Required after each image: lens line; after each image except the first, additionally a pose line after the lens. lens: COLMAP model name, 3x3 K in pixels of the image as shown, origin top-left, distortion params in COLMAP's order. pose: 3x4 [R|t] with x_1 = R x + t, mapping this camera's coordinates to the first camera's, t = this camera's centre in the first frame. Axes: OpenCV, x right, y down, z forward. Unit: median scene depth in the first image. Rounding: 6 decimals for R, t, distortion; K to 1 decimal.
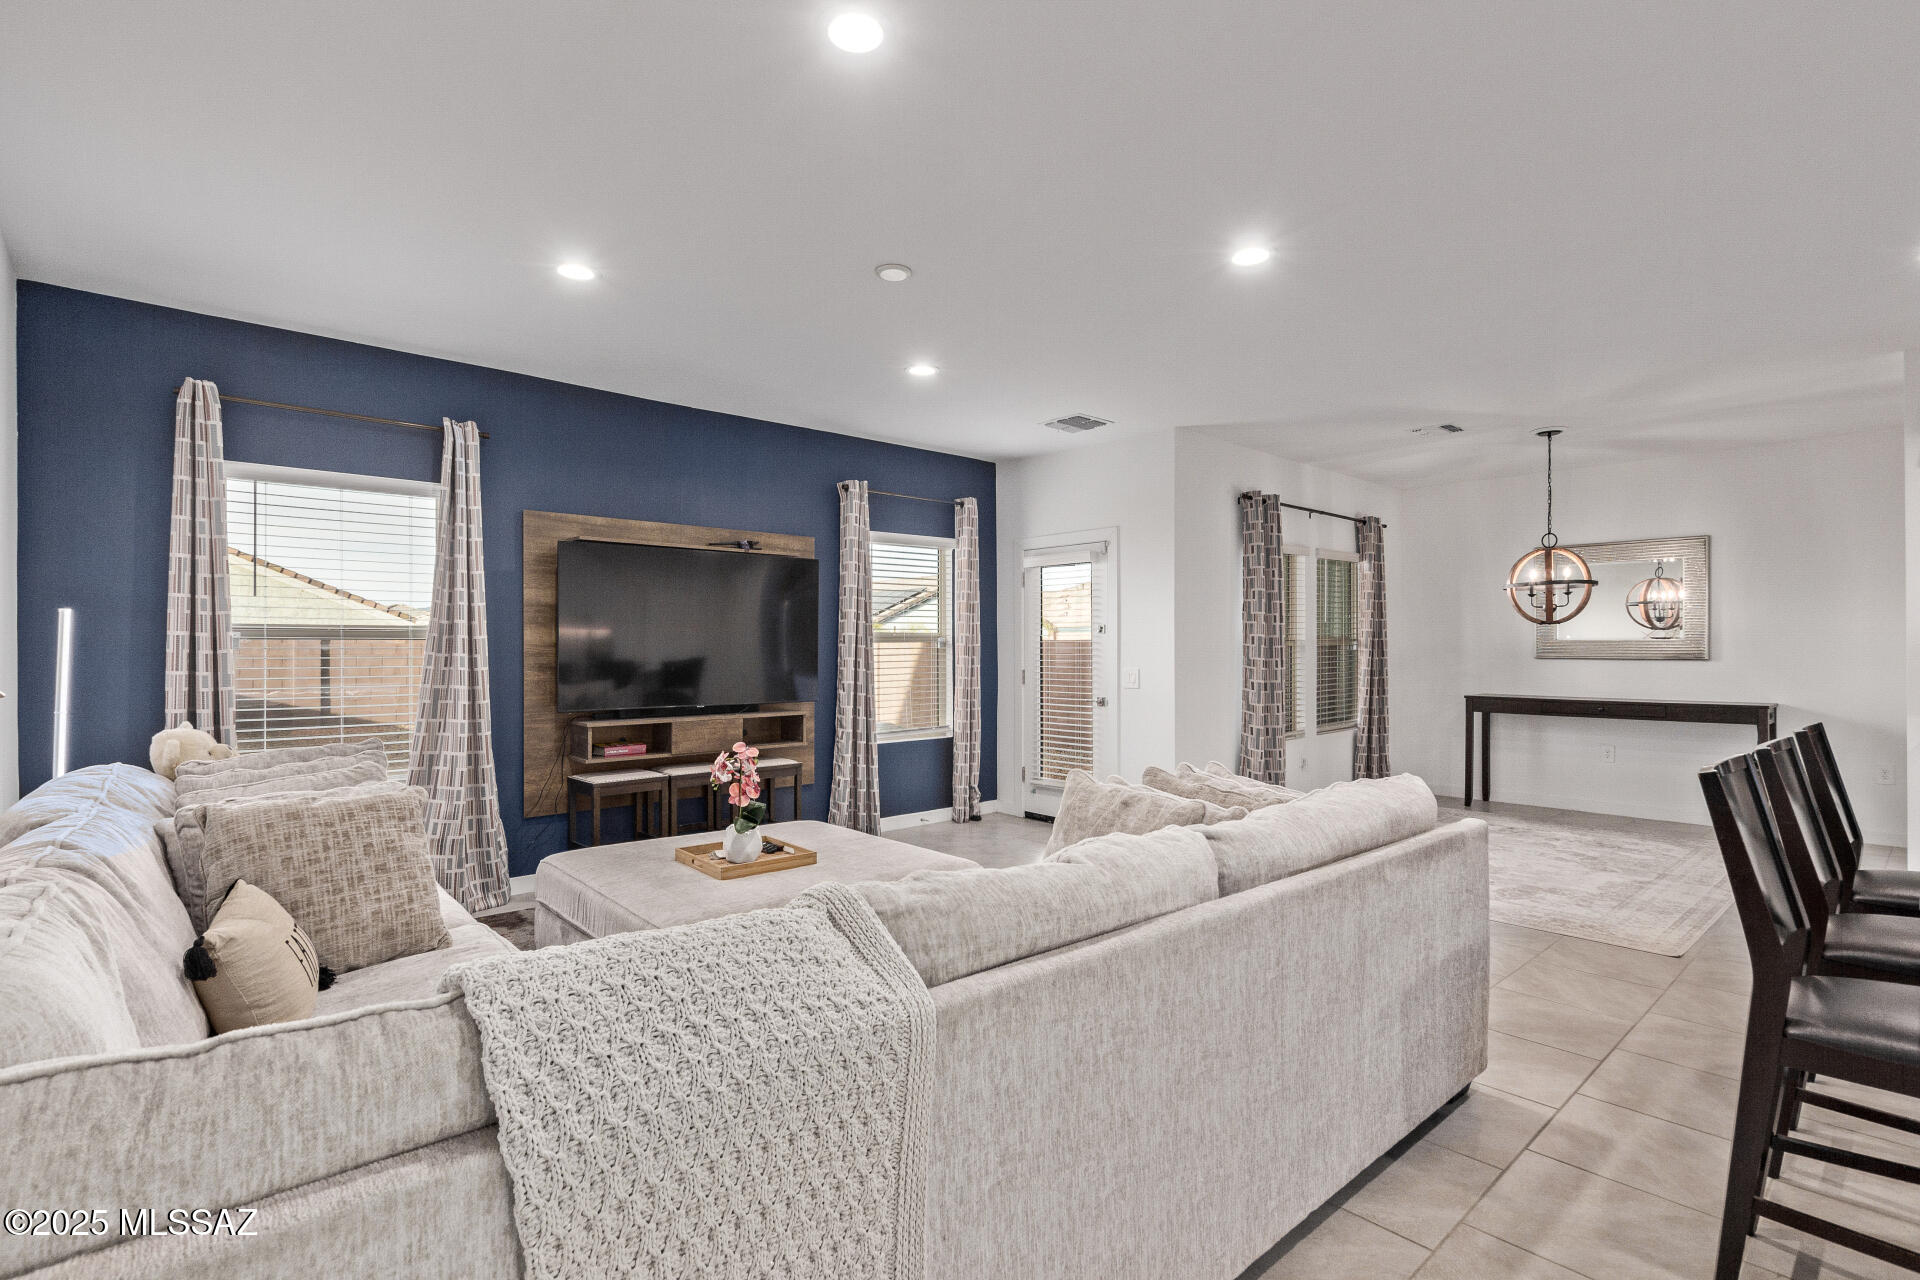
lens RADIAL K [[888.3, 0, 958.4], [0, 888.3, 649.1], [0, 0, 1]] dist [0.003804, -0.000624]
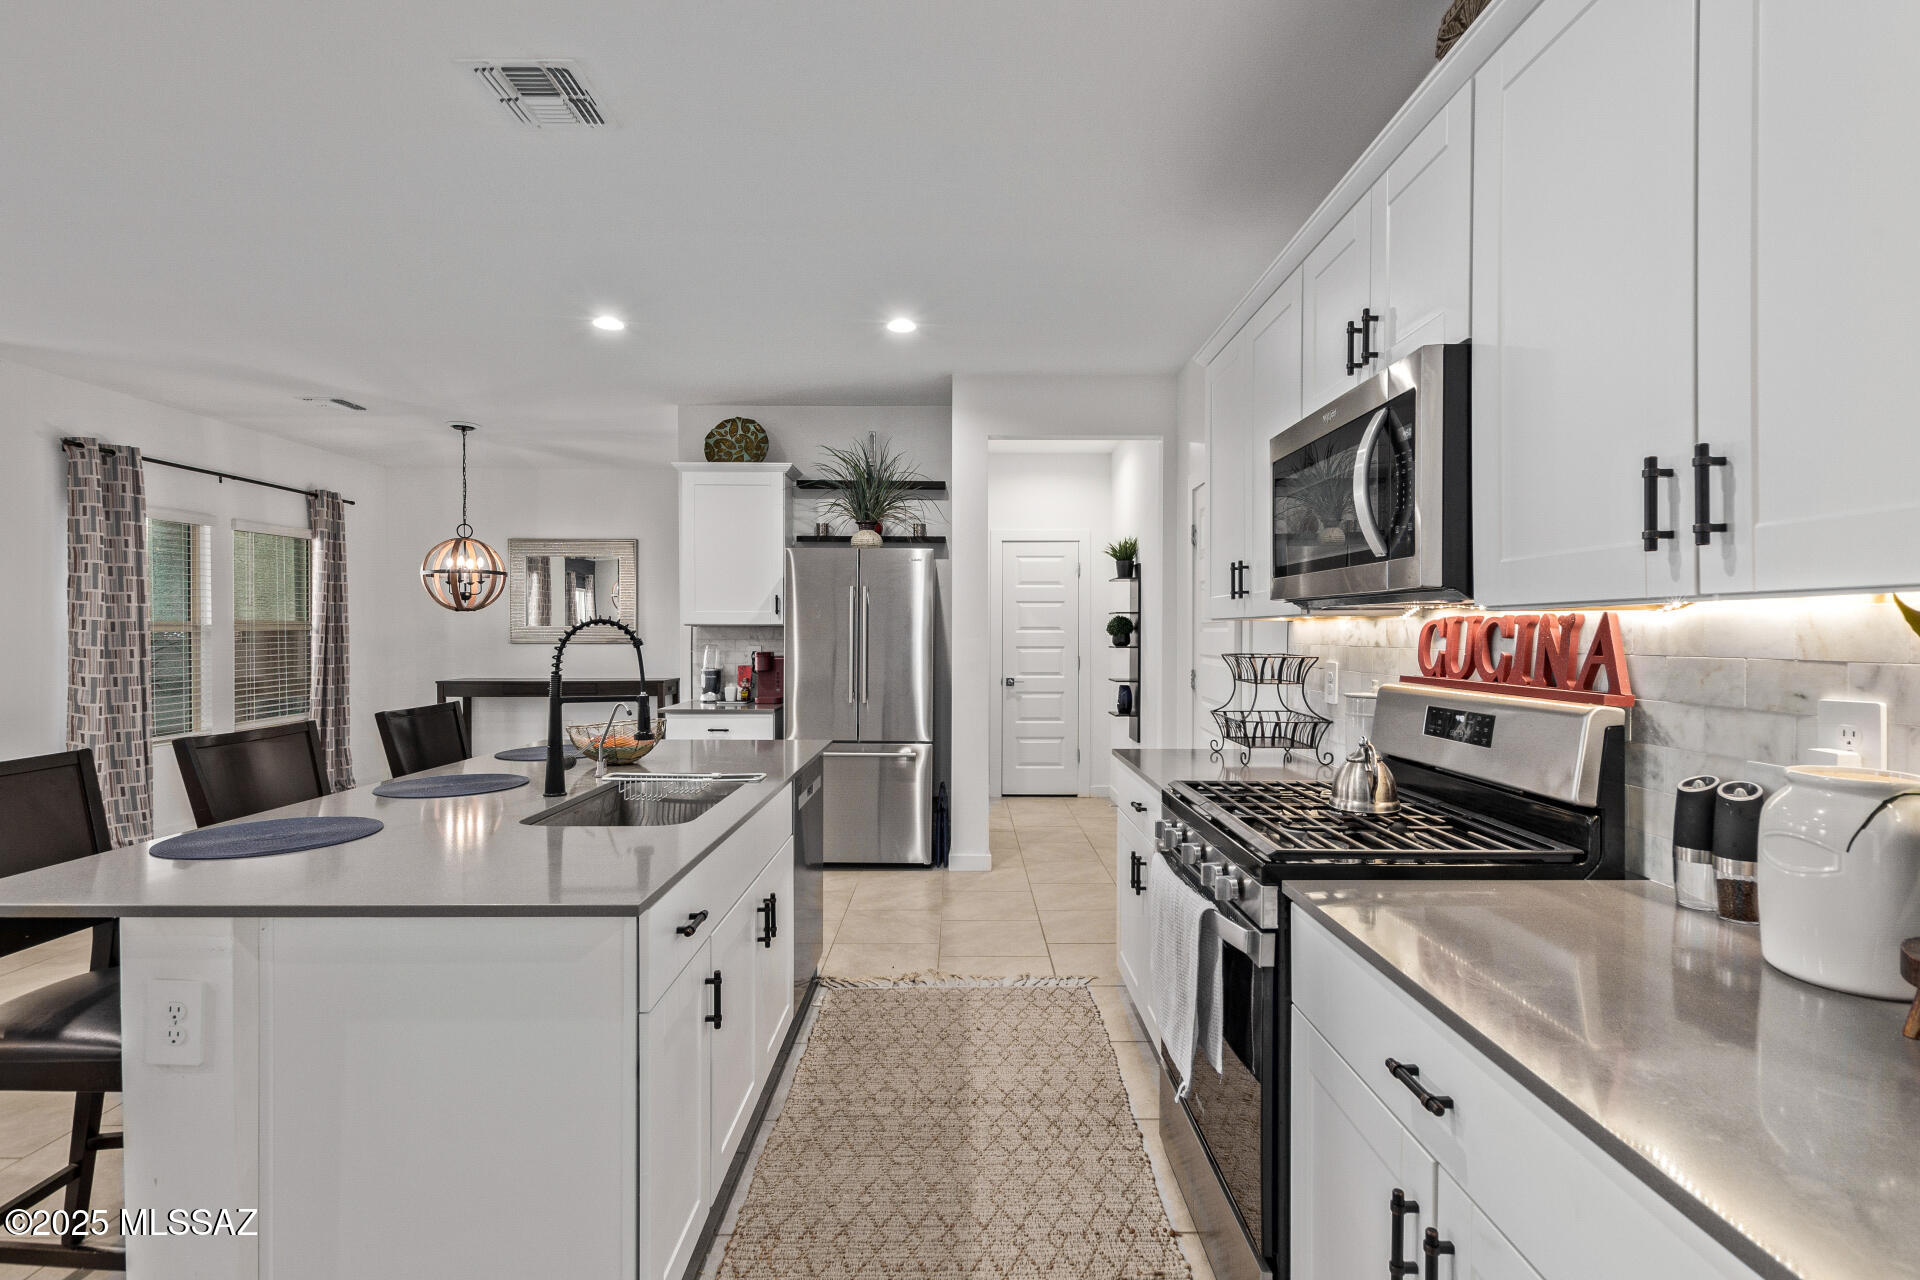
lens RADIAL K [[888.3, 0, 964.5], [0, 888.3, 637.9], [0, 0, 1]] dist [0.003804, -0.000624]
pose [[0.659296, -0.004066, 0.751873, 0.247261], [0.000400, 0.999987, 0.005057, -0.001559], [-0.751884, -0.003033, 0.659289, -0.119756]]
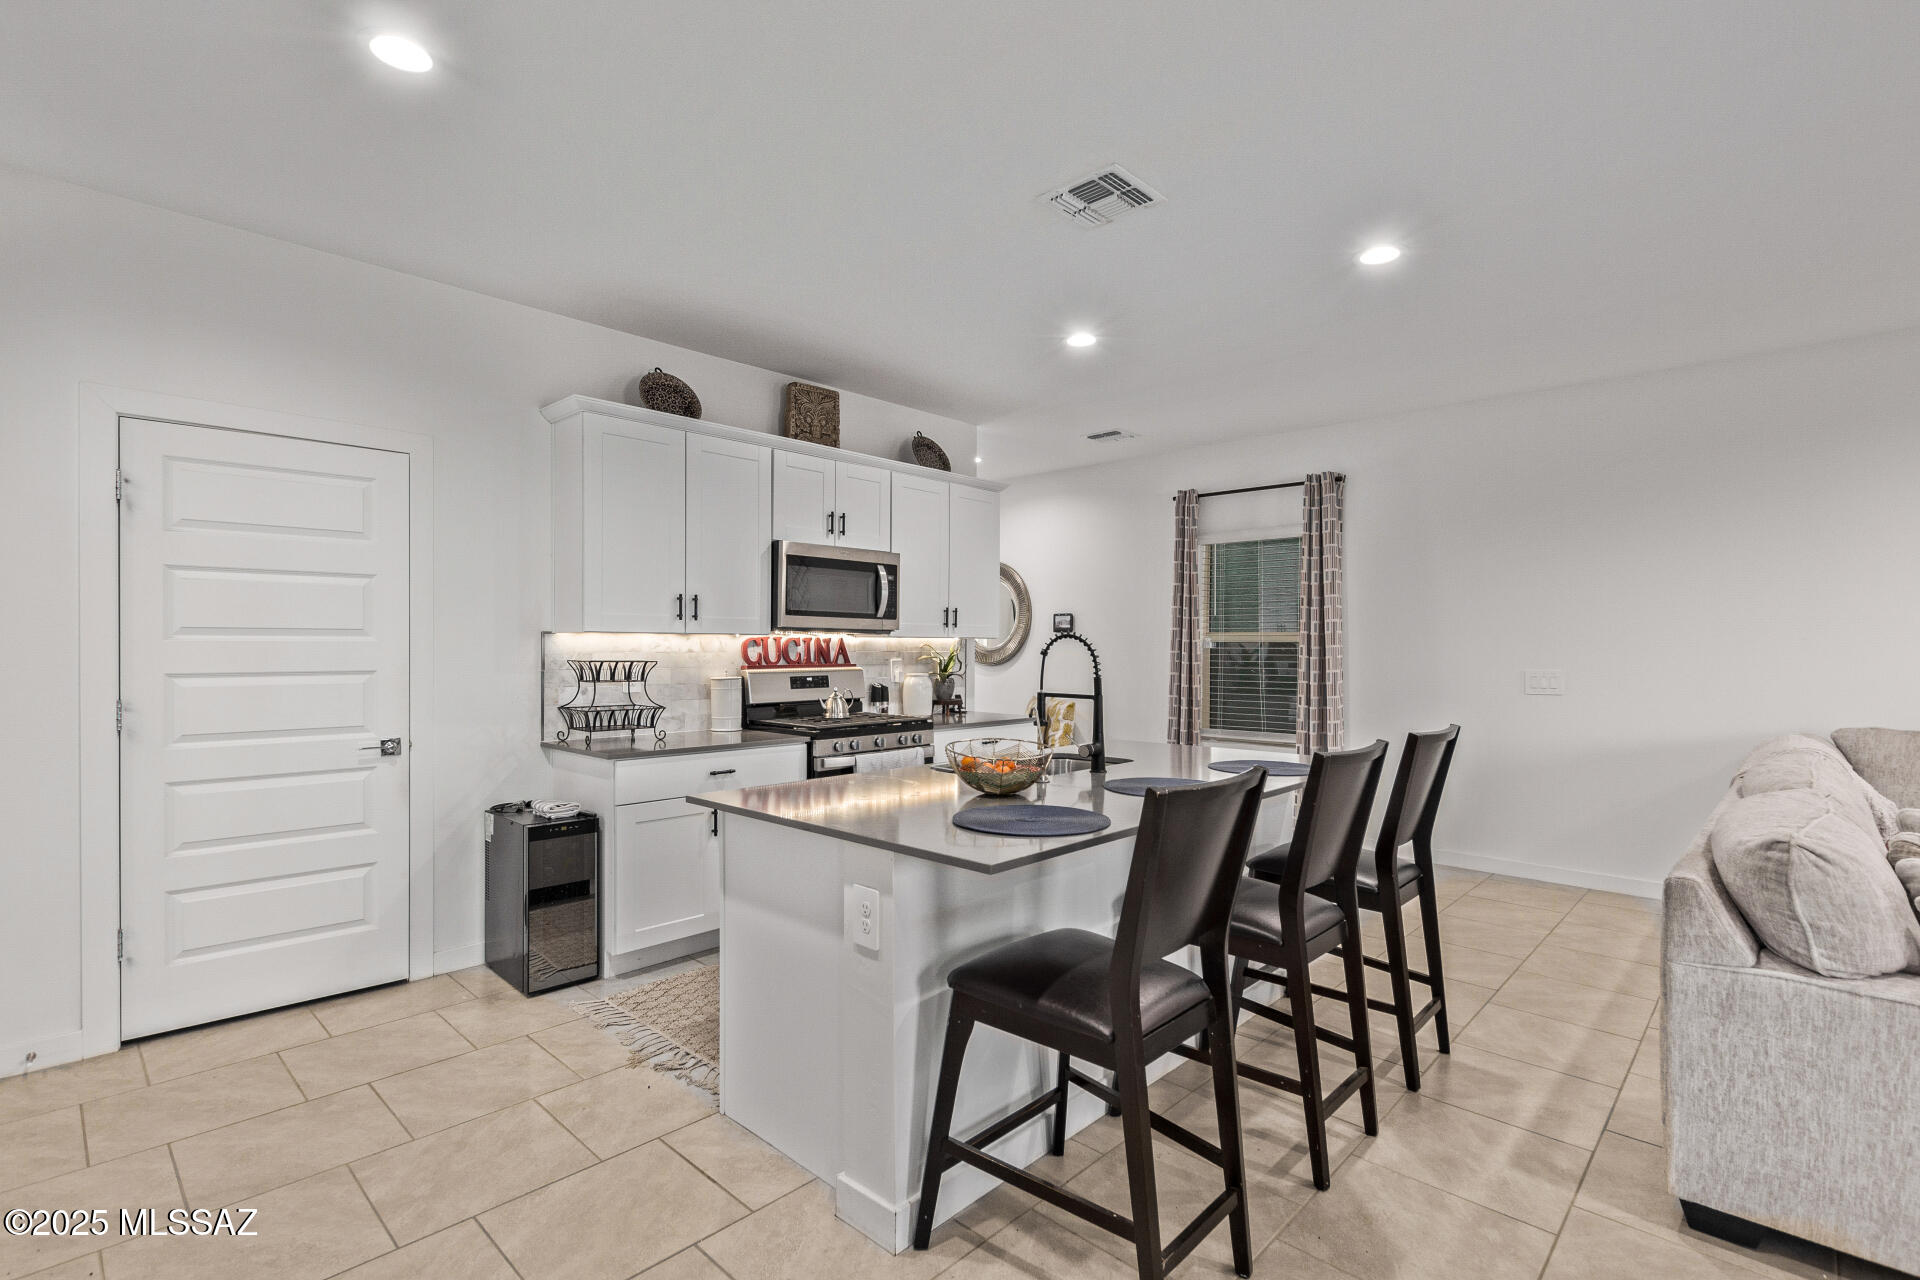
lens RADIAL K [[888.3, 0, 958.9], [0, 888.3, 646.4], [0, 0, 1]] dist [0.003804, -0.000624]
pose [[-0.996515, -0.001572, -0.083396, 0.524025], [-0.001667, 0.999998, 0.001067, -0.001043], [0.083394, 0.001202, -0.996516, 0.709472]]
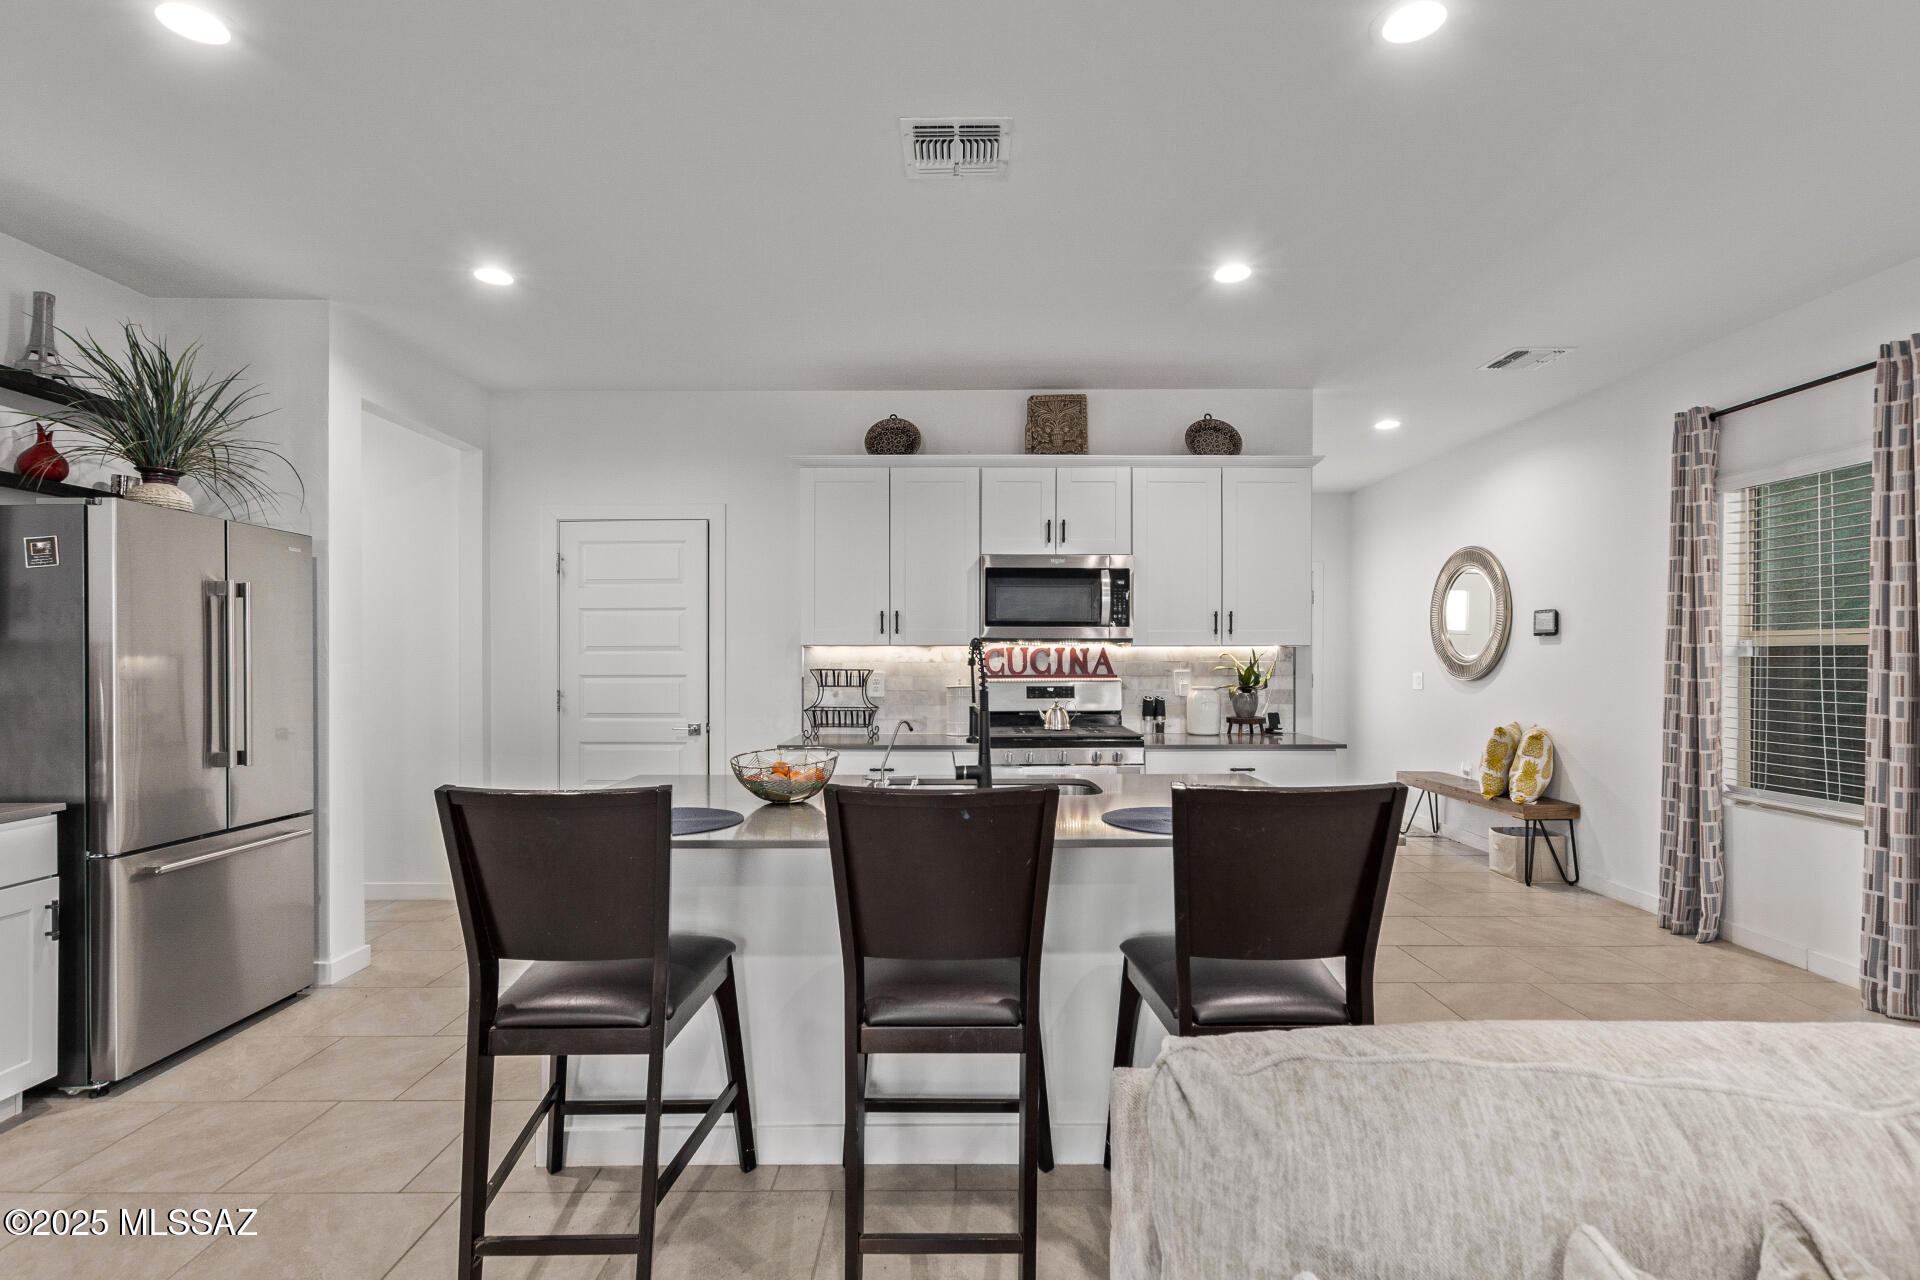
lens RADIAL K [[888.3, 0, 964.4], [0, 888.3, 651.5], [0, 0, 1]] dist [0.003804, -0.000624]
pose [[-0.750433, 0.007274, 0.660906, 0.147630], [0.002766, 0.999965, -0.007865, 0.001454], [-0.660941, -0.004074, -0.750427, 0.561449]]
